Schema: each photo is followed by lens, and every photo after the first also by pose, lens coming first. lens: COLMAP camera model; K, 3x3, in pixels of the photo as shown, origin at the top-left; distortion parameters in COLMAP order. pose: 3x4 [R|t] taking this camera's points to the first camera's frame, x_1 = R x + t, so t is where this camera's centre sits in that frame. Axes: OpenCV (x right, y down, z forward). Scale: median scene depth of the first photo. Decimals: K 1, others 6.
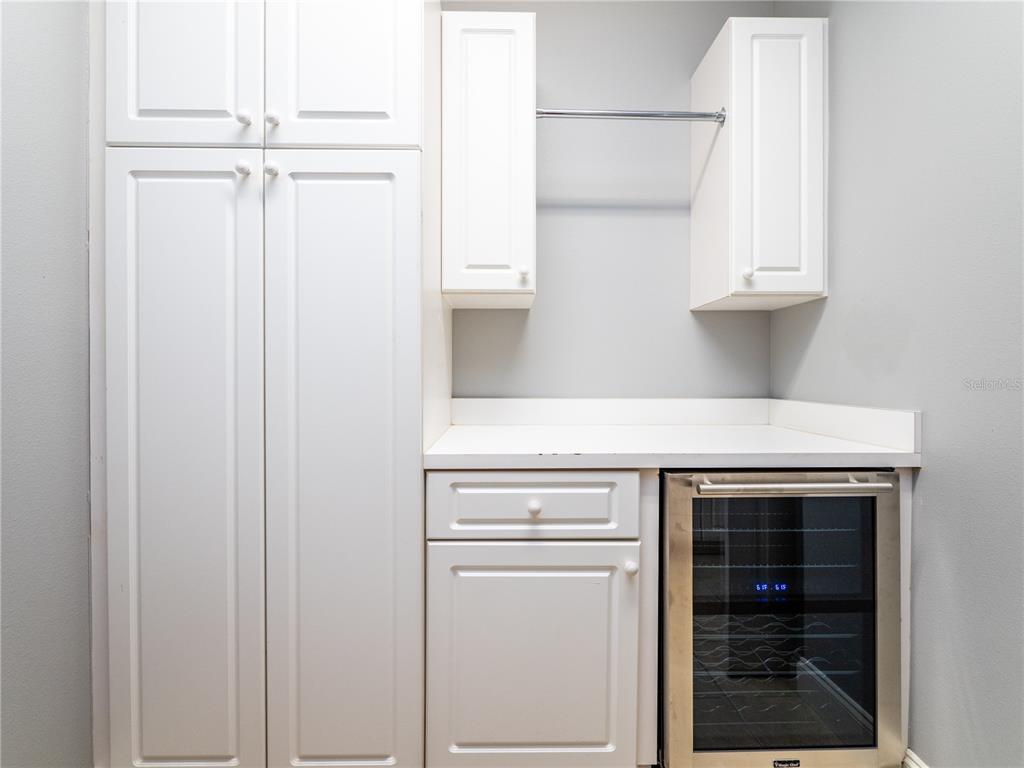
lens RADIAL K [[438.6, 0, 511.3], [0, 438.6, 375.7], [0, 0, 1]] dist [-0.001544, 0.000102]
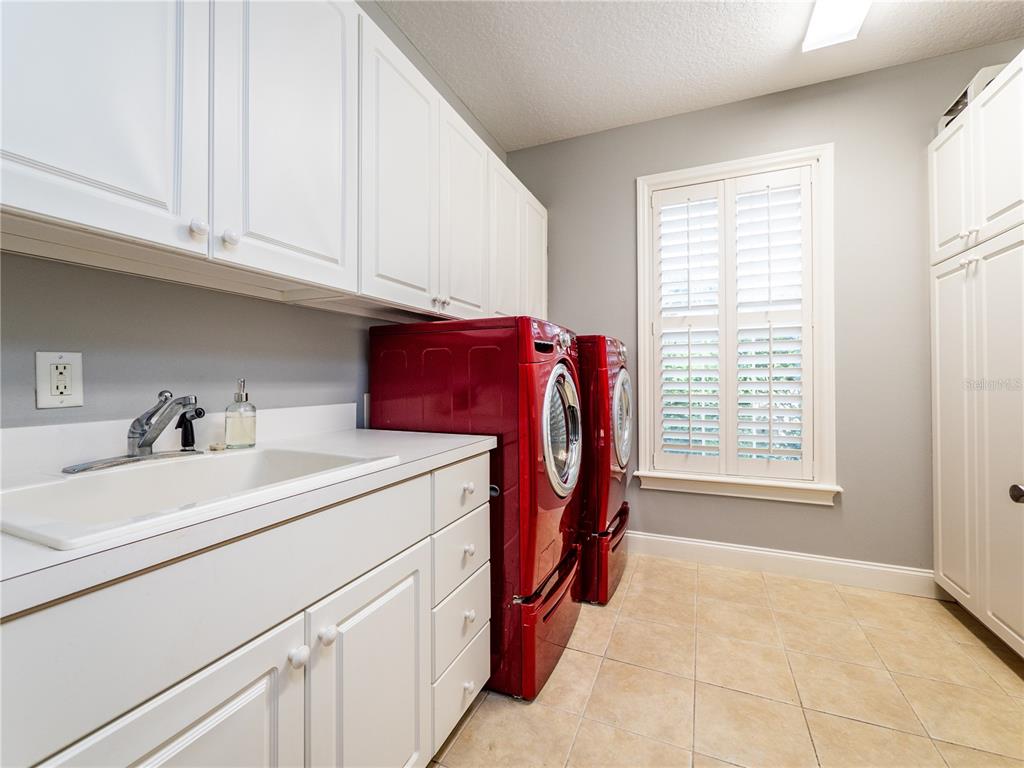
lens RADIAL K [[438.6, 0, 511.3], [0, 438.6, 375.7], [0, 0, 1]] dist [-0.001544, 0.000102]
pose [[-0.408569, -0.000319, -0.912728, 1.779168], [-0.002098, 0.999998, 0.000589, -0.004724], [0.912725, 0.002155, -0.408568, 0.033433]]
